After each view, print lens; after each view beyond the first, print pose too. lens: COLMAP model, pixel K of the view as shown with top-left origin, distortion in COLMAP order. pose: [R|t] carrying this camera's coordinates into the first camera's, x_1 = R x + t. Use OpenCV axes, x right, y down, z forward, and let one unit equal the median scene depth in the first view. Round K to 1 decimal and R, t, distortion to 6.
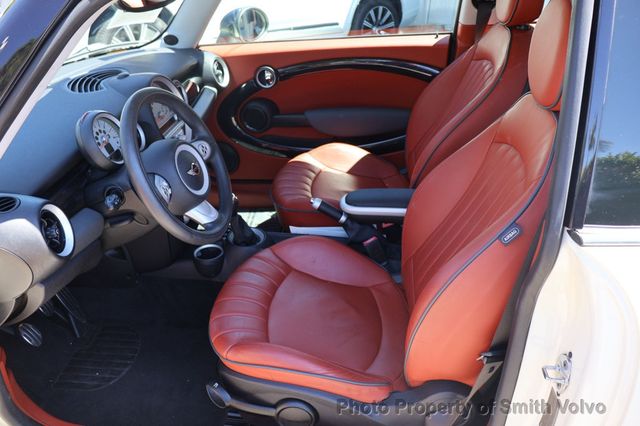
lens RADIAL K [[543.1, 0, 320.0], [0, 543.1, 213.0], [0, 0, 1]] dist [0.009306, -0.007545]
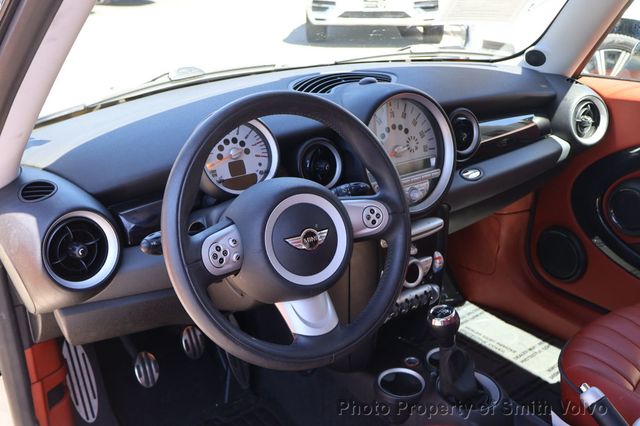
lens RADIAL K [[663.2, 0, 320.0], [0, 663.2, 213.0], [0, 0, 1]] dist [-0.008885, -0.014383]
pose [[0.654180, 0.303555, -0.692750, 0.162354], [-0.373150, 0.926228, 0.053488, -0.091963], [0.657881, 0.223509, 0.719191, 0.302801]]
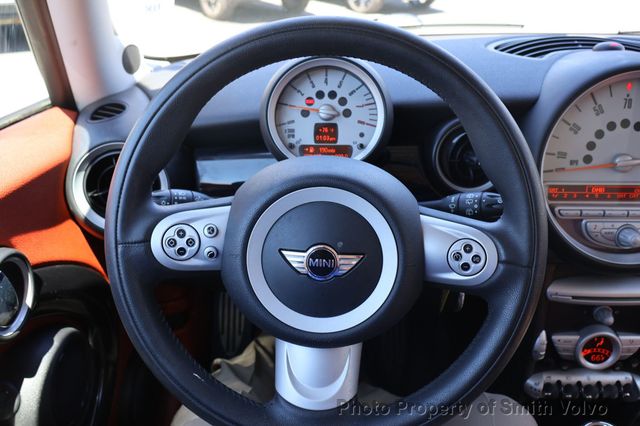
lens RADIAL K [[543.1, 0, 320.0], [0, 543.1, 213.0], [0, 0, 1]] dist [0.009306, -0.007545]
pose [[0.085596, 0.464188, -0.881591, 0.046134], [-0.496193, 0.787162, 0.366291, -0.146427], [0.863983, 0.406086, 0.297705, 0.541829]]
